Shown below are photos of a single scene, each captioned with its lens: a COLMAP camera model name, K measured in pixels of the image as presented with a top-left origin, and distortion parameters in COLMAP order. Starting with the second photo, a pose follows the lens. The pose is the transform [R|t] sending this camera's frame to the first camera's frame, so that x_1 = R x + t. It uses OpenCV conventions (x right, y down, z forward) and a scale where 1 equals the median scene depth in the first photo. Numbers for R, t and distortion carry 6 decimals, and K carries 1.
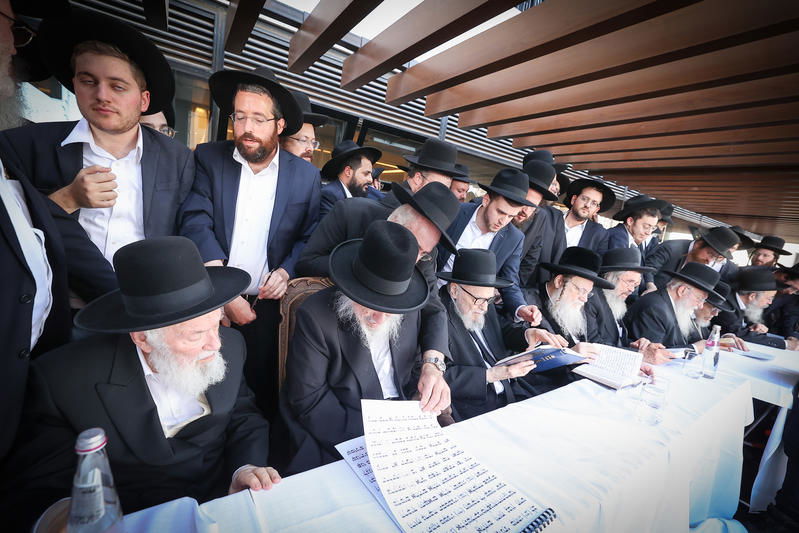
lens RADIAL K [[328.8, 0, 399.5], [0, 328.8, 266.5], [0, 0, 1]] dist [-0.000570, -0.000781]
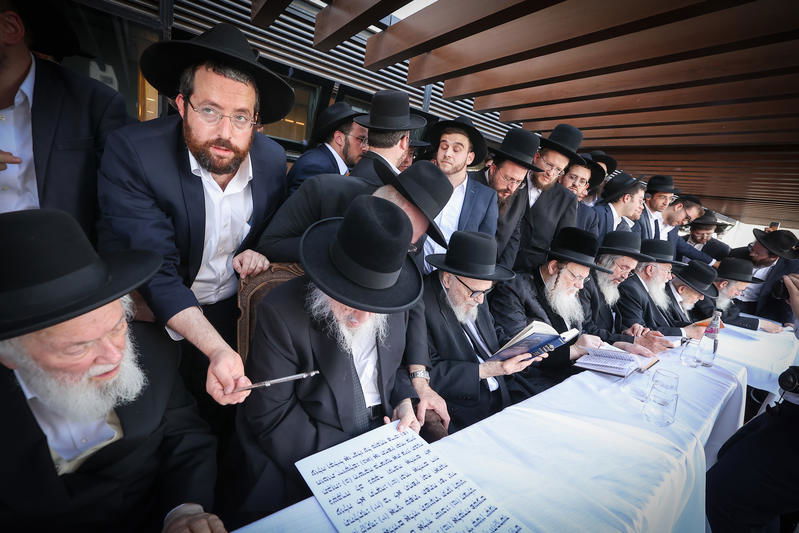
lens RADIAL K [[328.8, 0, 399.5], [0, 328.8, 266.5], [0, 0, 1]] dist [-0.000570, -0.000781]
pose [[0.998097, -0.004520, 0.061506, -0.006076], [0.000758, 0.998134, 0.061055, -0.009366], [-0.061667, -0.060892, 0.996238, 0.133580]]
